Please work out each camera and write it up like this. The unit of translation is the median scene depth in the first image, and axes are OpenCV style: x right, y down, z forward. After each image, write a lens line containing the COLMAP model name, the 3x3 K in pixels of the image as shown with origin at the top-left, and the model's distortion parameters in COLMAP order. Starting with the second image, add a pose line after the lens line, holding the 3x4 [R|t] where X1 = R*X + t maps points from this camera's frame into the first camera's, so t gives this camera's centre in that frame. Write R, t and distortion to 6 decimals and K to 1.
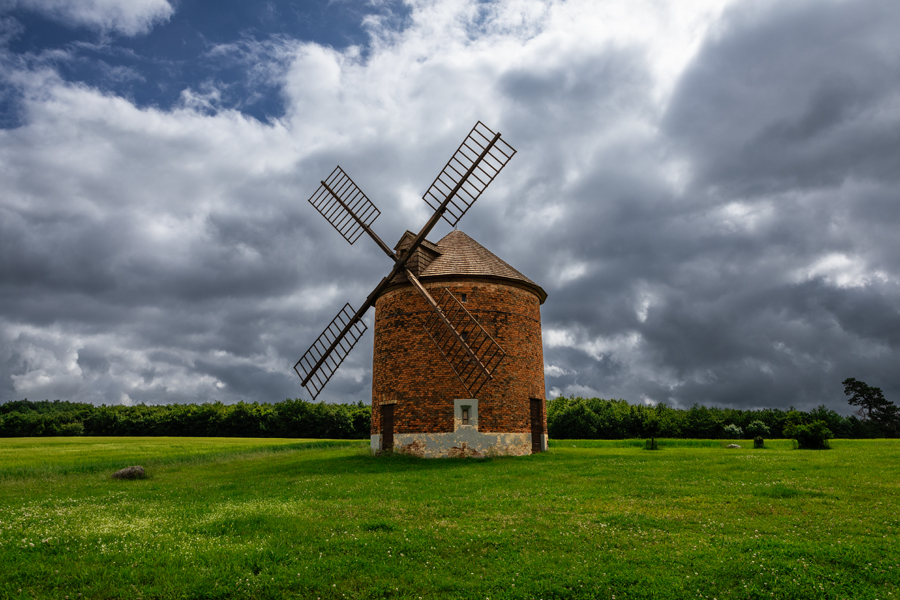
lens RADIAL K [[635.9, 0, 450.0], [0, 635.9, 300.0], [0, 0, 1]] dist [-0.005950, 0.001310]
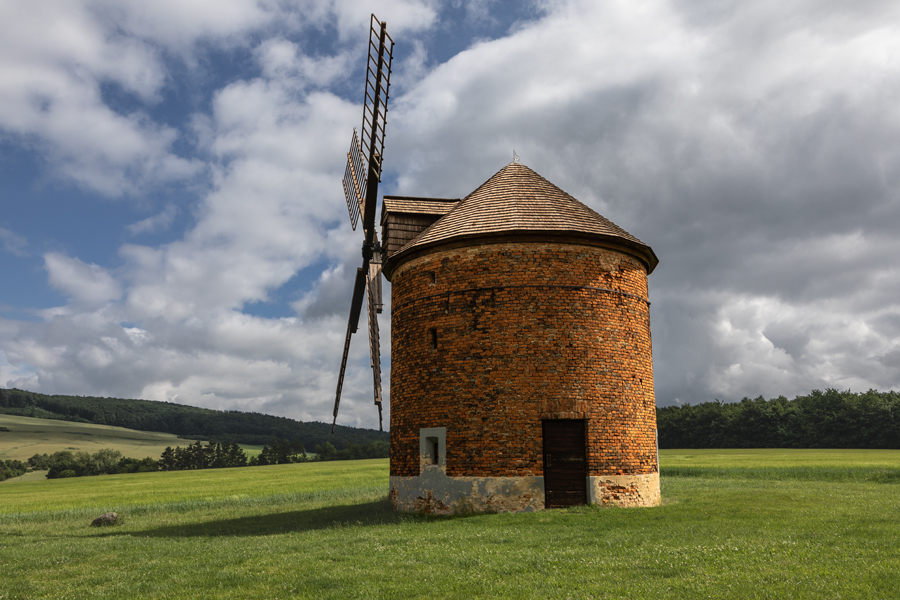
lens RADIAL K [[800.9, 0, 388.6], [0, 800.9, 351.2], [0, 0, 1]] dist [0.003944, 0.005884]
pose [[0.660180, -0.107626, -0.743357, 0.609600], [0.182815, 0.982943, 0.020045, 0.047094], [0.728520, -0.149130, 0.668595, 0.384572]]
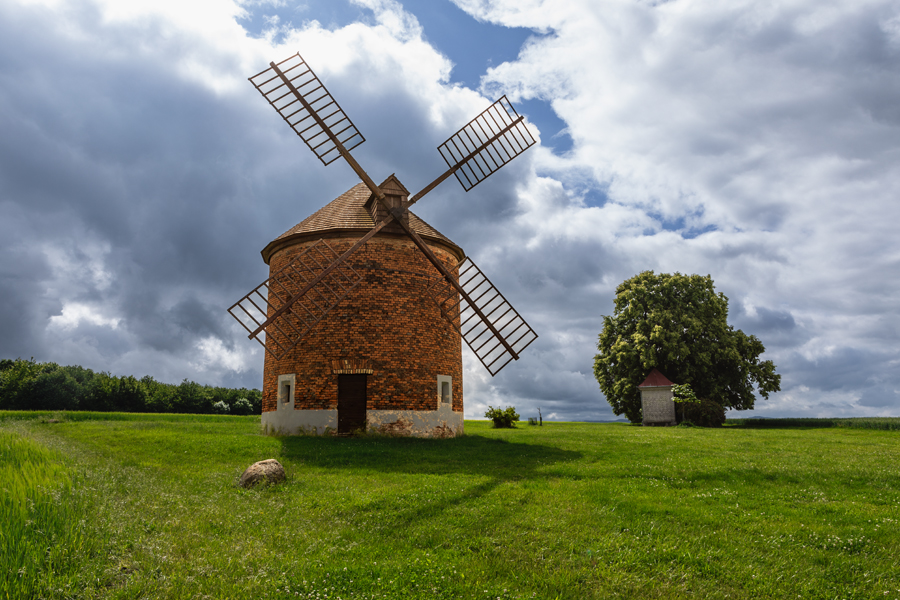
lens RADIAL K [[615.3, 0, 450.0], [0, 615.3, 300.0], [0, 0, 1]] dist [-0.014799, 0.005407]
pose [[0.612539, 0.163426, 0.773362, -0.652268], [-0.188184, 0.980412, -0.058130, 0.093858], [-0.767713, -0.109927, 0.631294, 0.415752]]
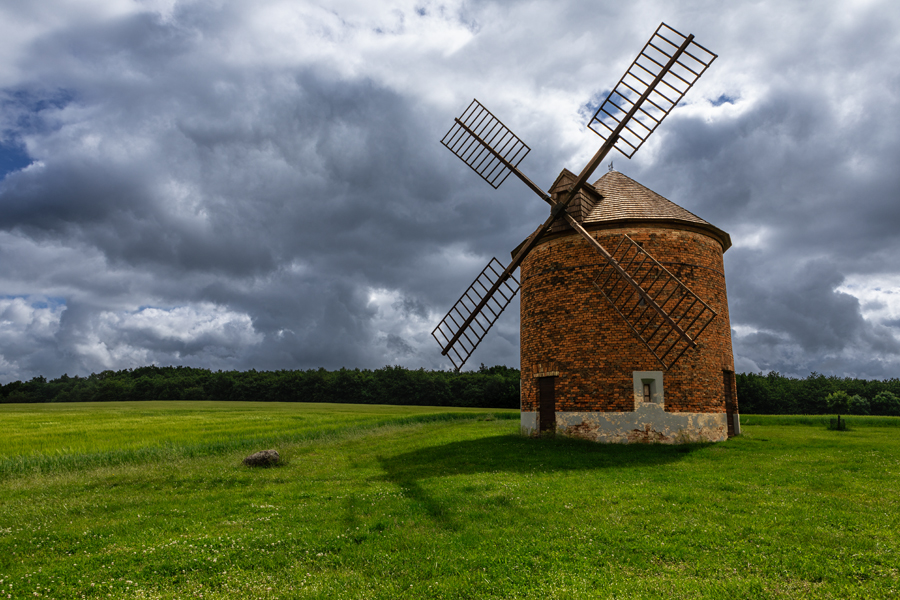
lens RADIAL K [[615.3, 0, 450.0], [0, 615.3, 300.0], [0, 0, 1]] dist [-0.014799, 0.005407]
pose [[0.990751, -0.010292, -0.135302, -0.112627], [0.016747, 0.998770, 0.046661, 0.022881], [0.134655, -0.048496, 0.989705, 0.182839]]
